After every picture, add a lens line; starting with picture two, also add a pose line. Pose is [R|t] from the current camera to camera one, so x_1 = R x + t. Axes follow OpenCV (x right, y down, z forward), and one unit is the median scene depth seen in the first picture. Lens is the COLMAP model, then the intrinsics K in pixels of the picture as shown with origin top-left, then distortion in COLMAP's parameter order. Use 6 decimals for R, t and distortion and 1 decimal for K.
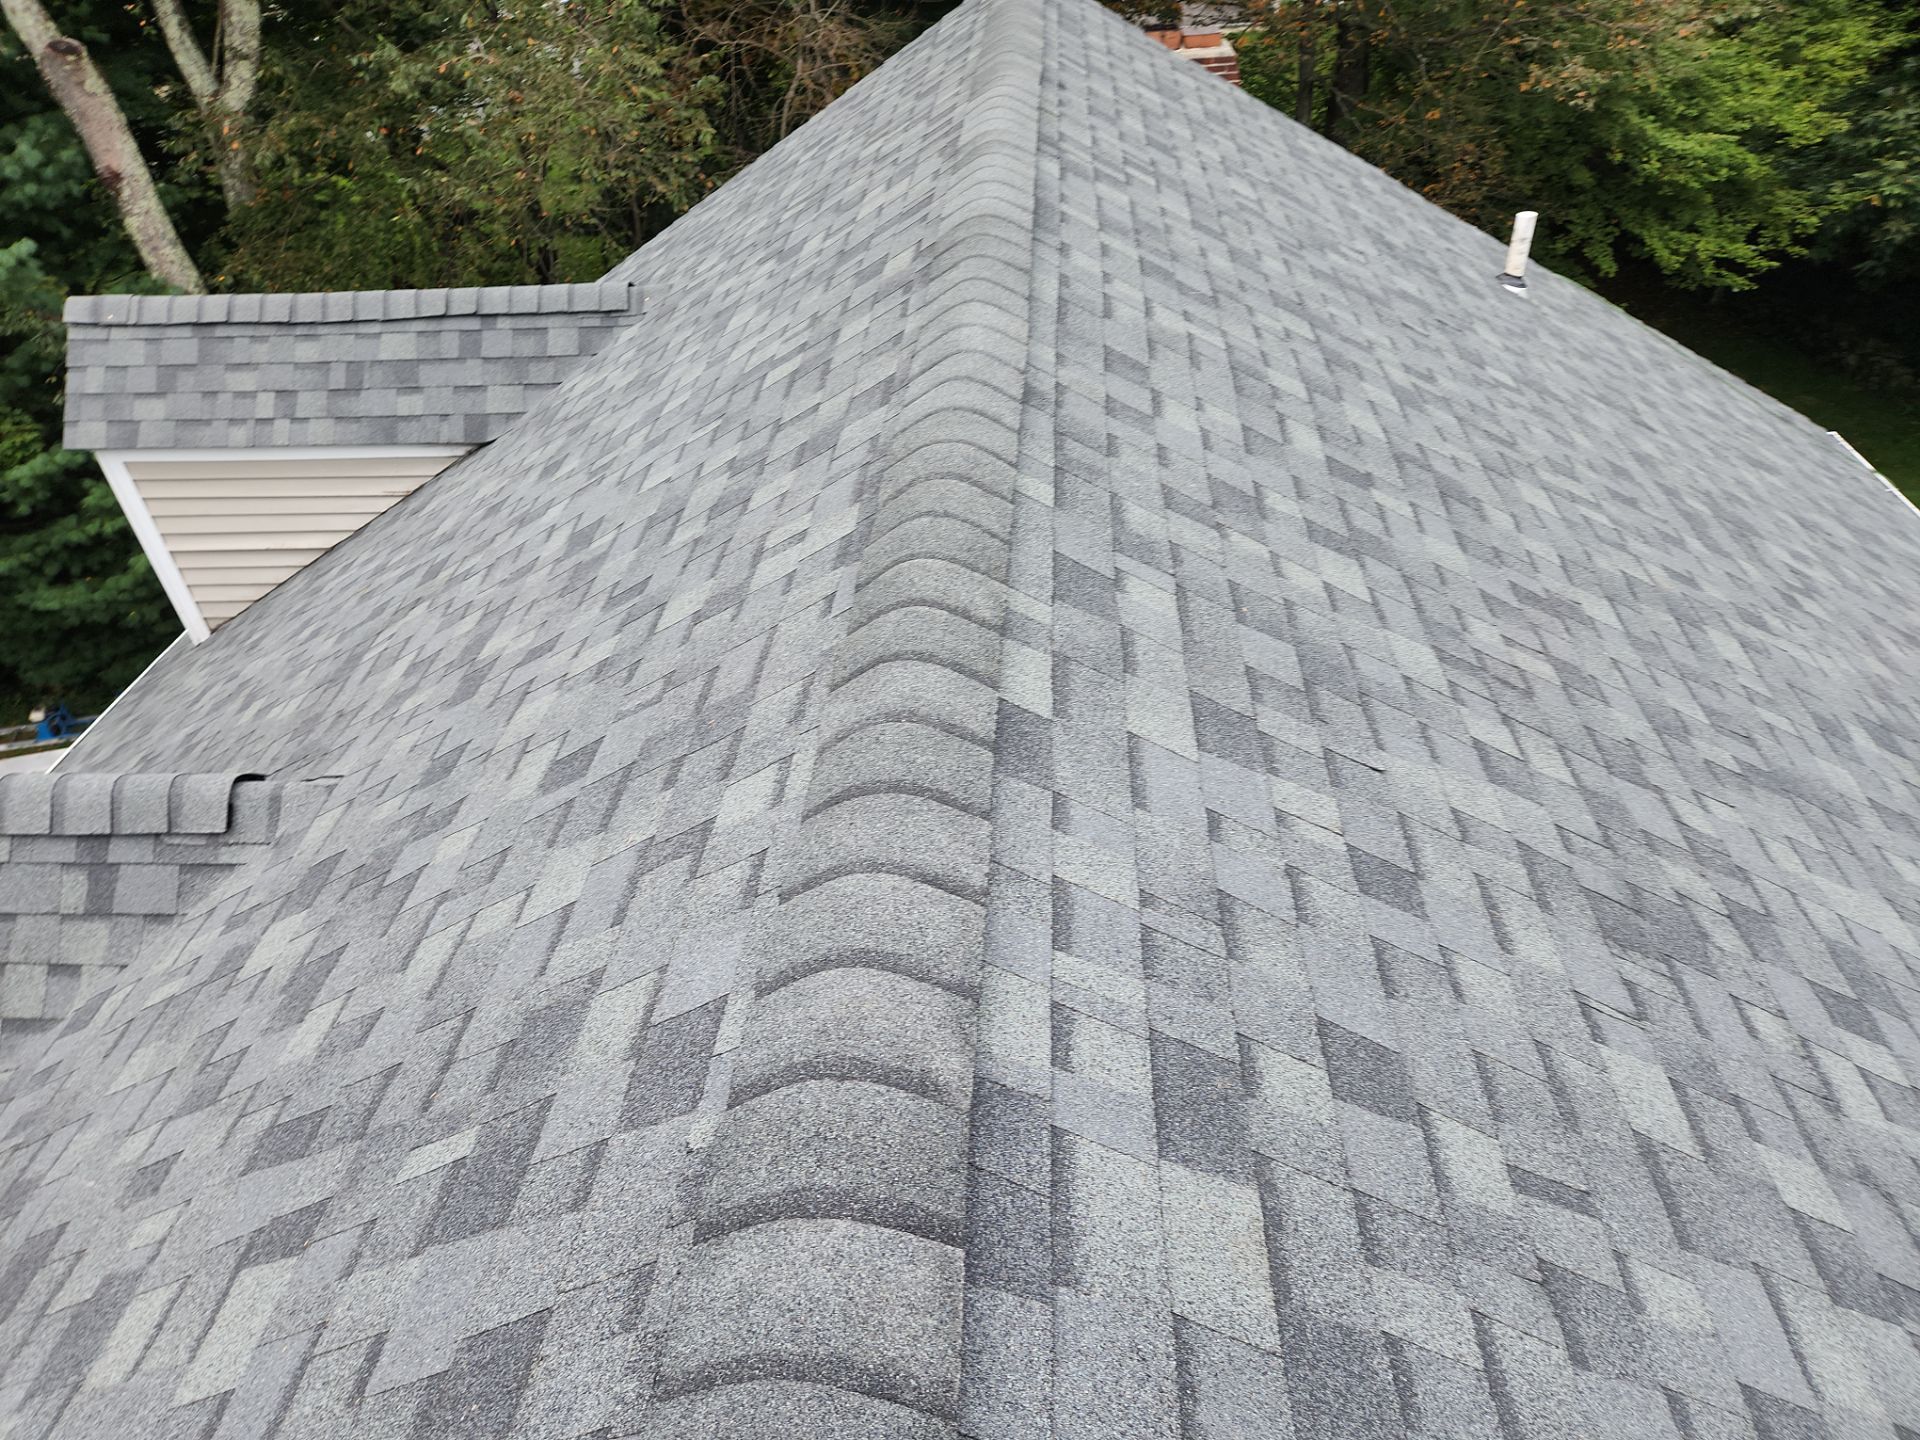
lens RADIAL K [[1272.0, 0, 937.1], [0, 1272.0, 741.6], [0, 0, 1]] dist [0.086224, -0.067728]
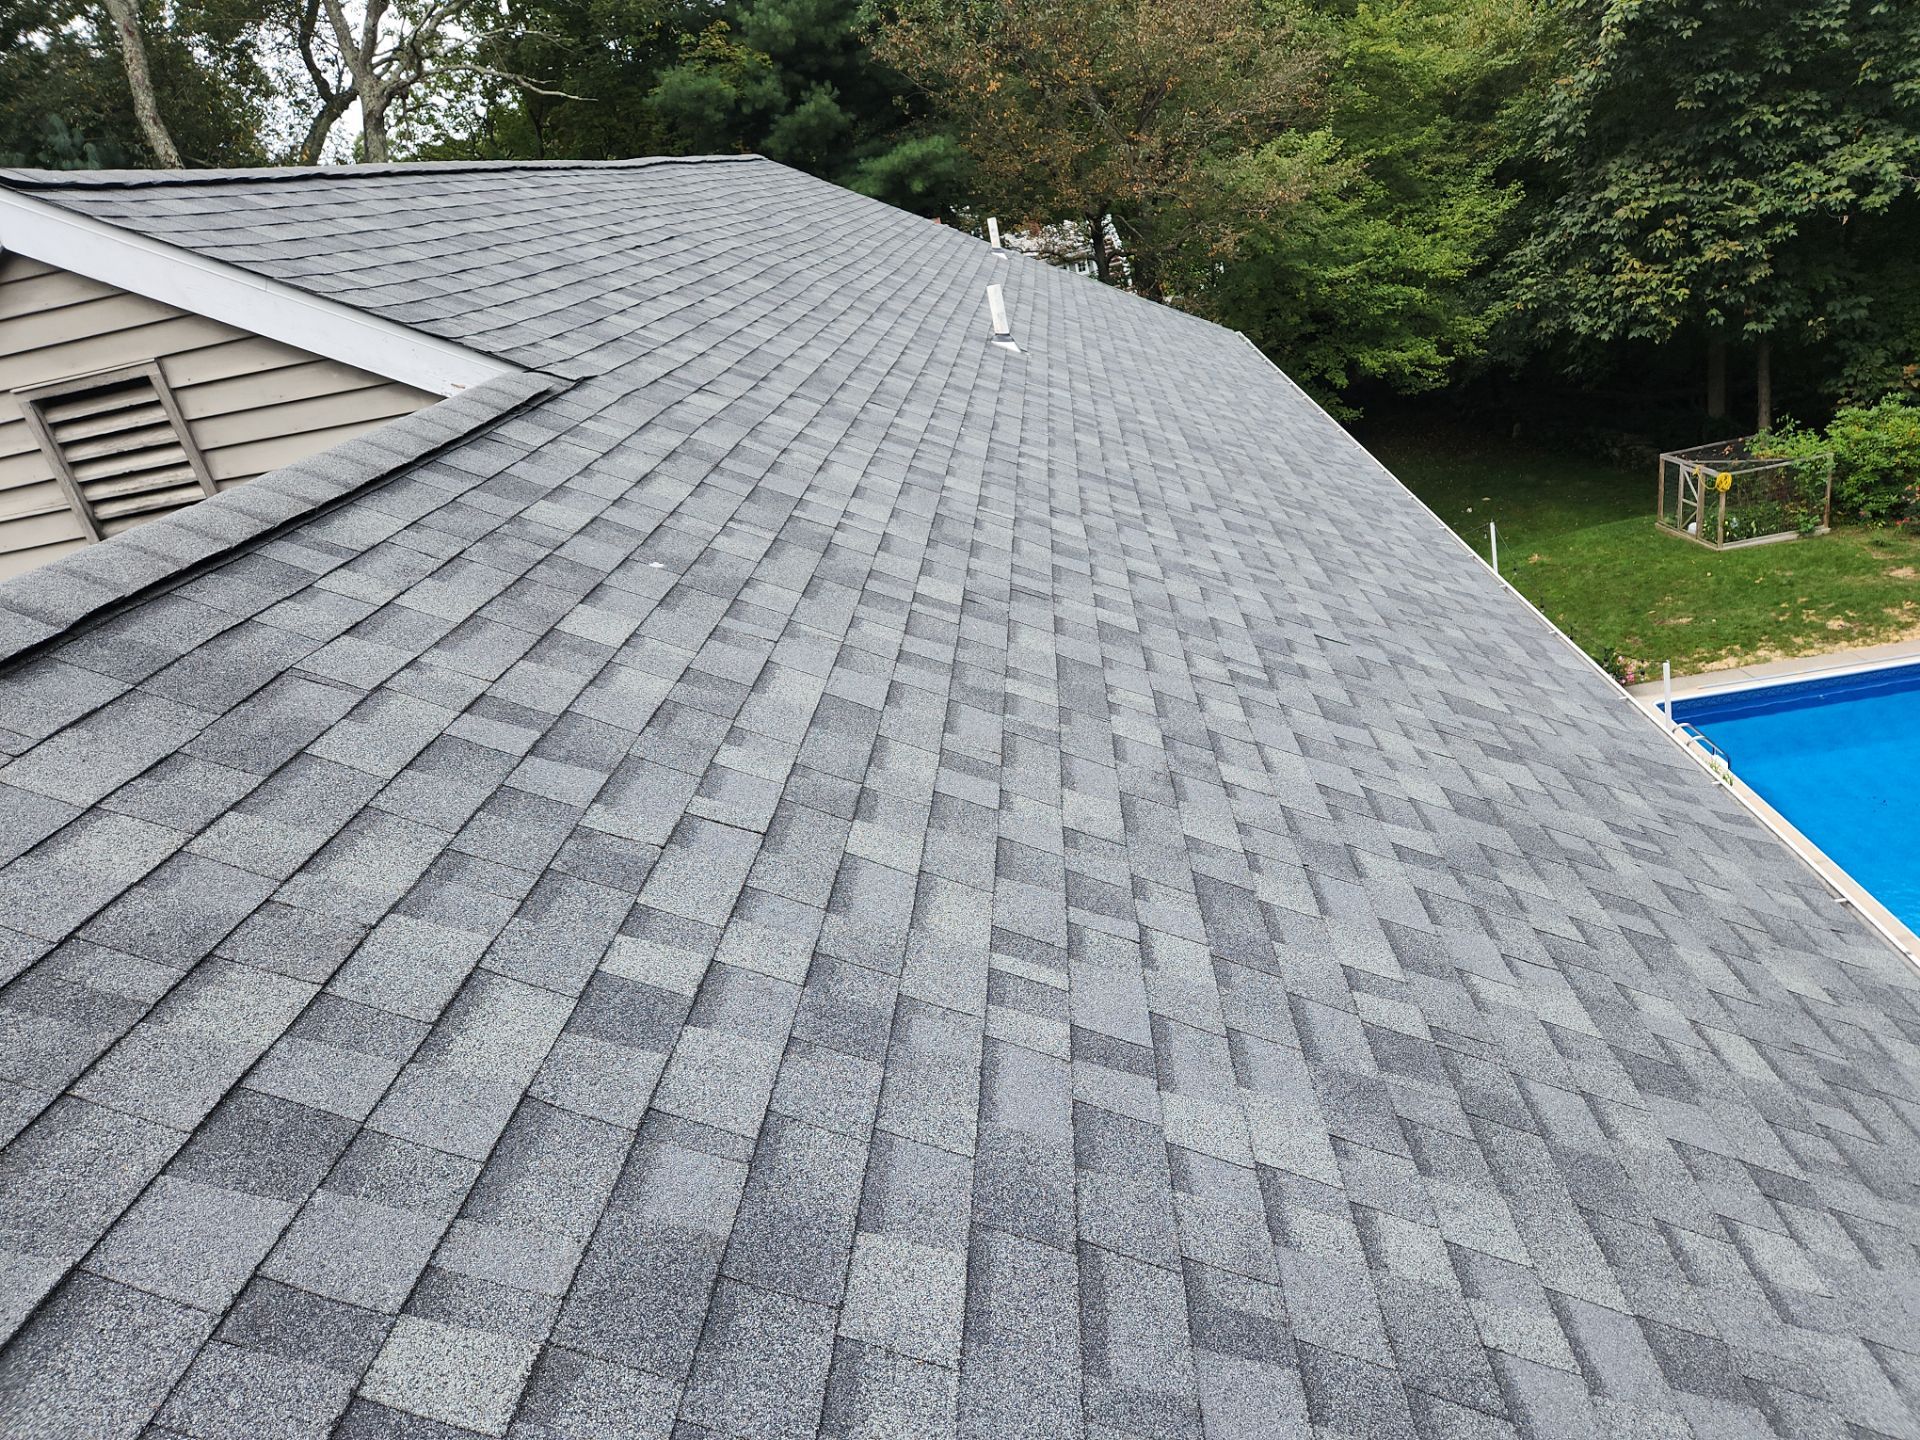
lens RADIAL K [[1272.0, 0, 974.0], [0, 1272.0, 746.3], [0, 0, 1]] dist [0.086224, -0.067728]
pose [[0.990550, -0.132274, -0.036251, 0.740592], [0.119348, 0.961545, -0.247360, 1.716824], [0.067577, 0.240696, 0.968245, -1.484225]]
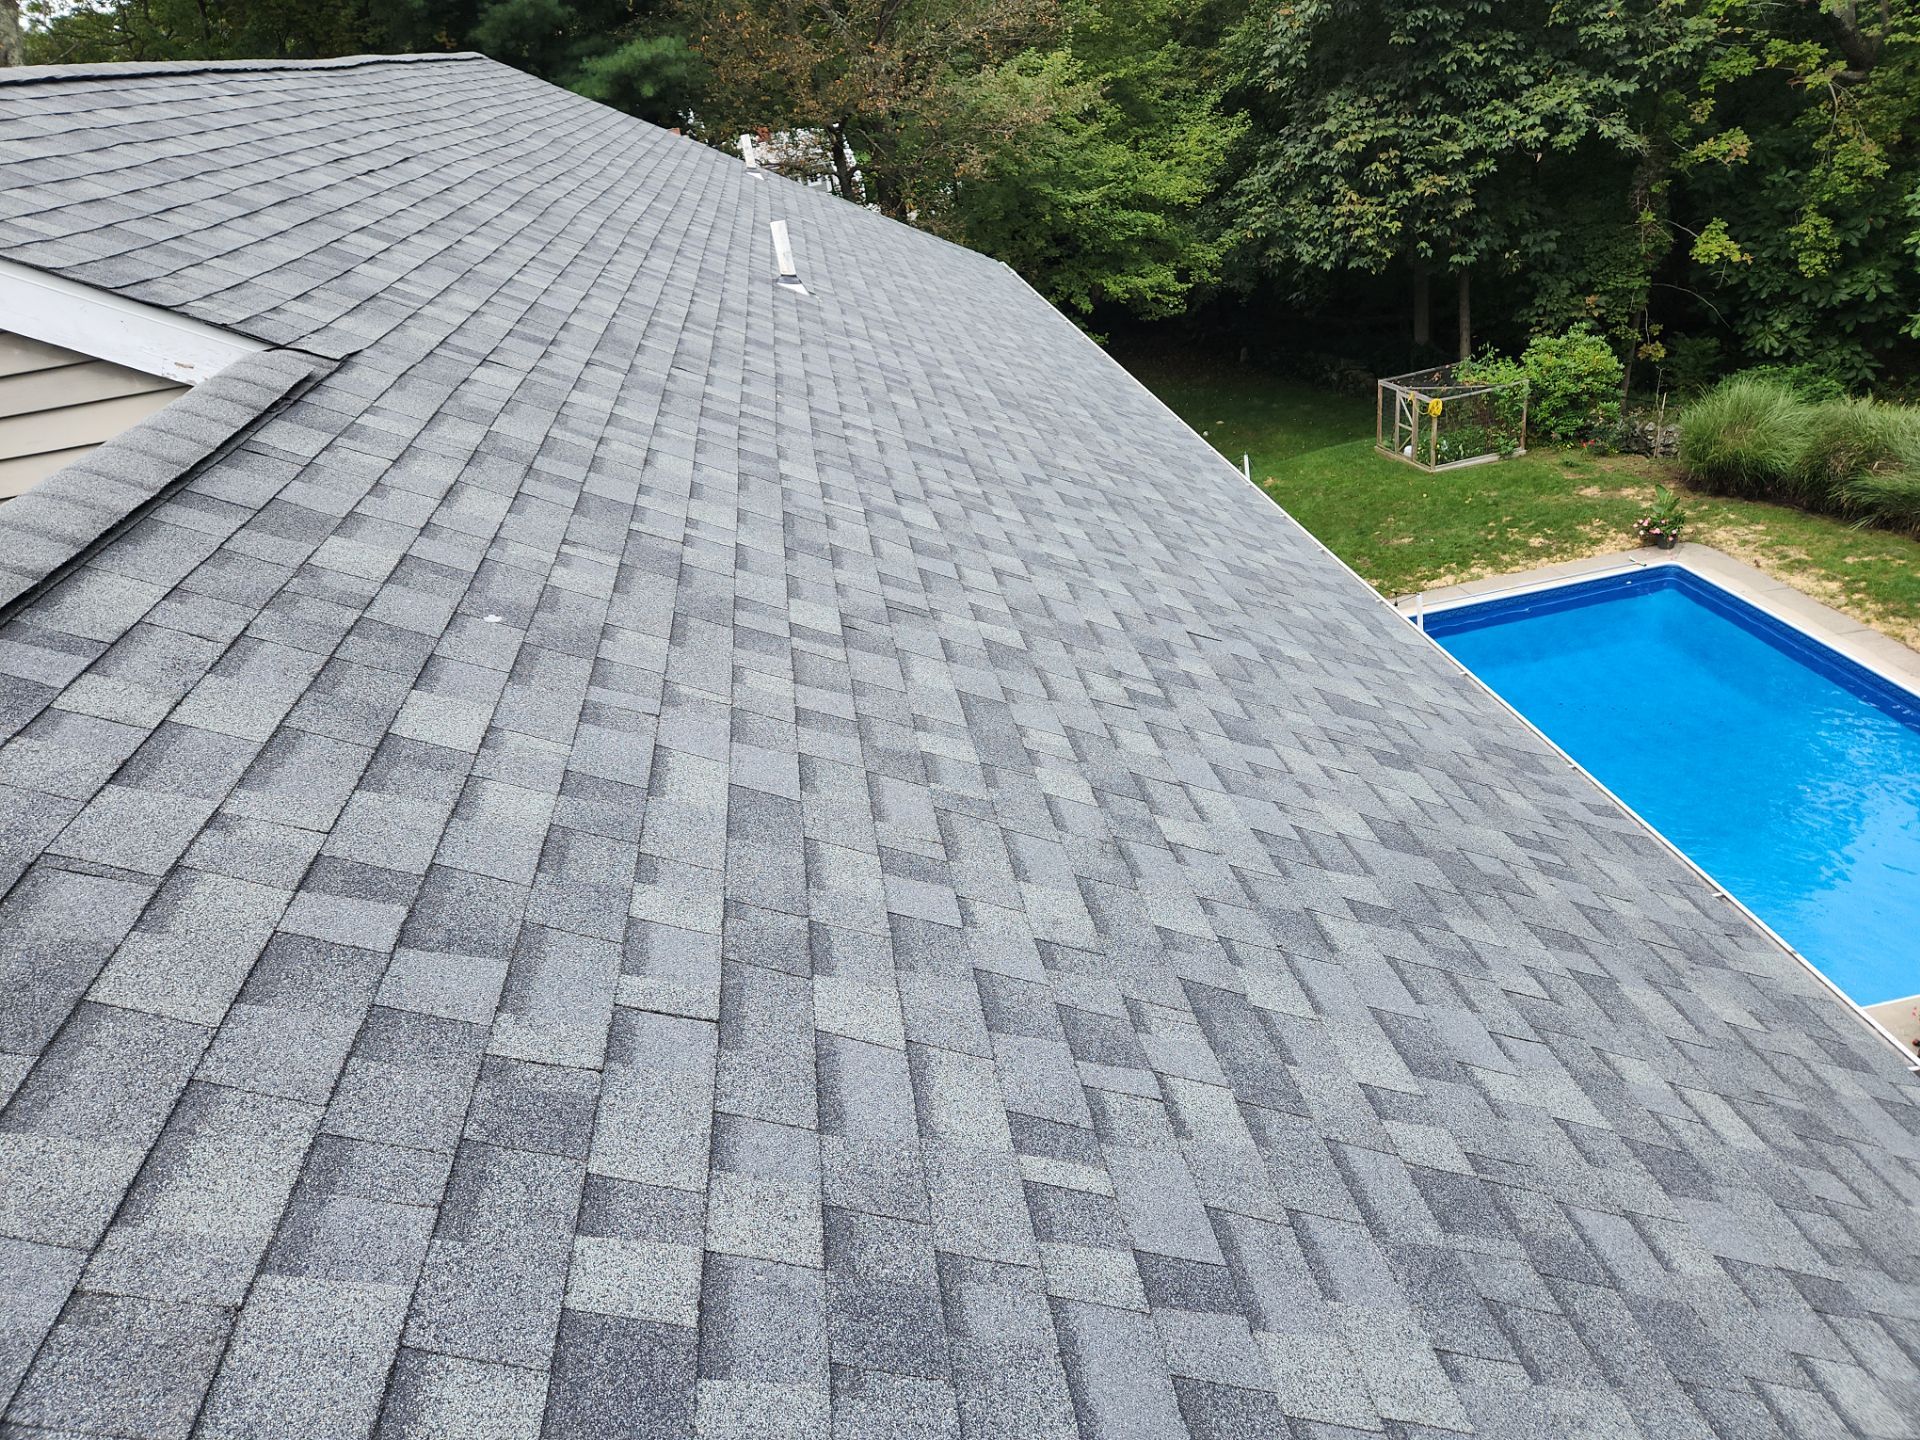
lens RADIAL K [[1272.0, 0, 938.4], [0, 1272.0, 722.4], [0, 0, 1]] dist [0.086224, -0.067728]
pose [[0.976743, -0.175507, 0.123164, 0.656712], [0.195668, 0.964506, -0.177317, 1.589980], [-0.087672, 0.197293, 0.976416, -1.393960]]
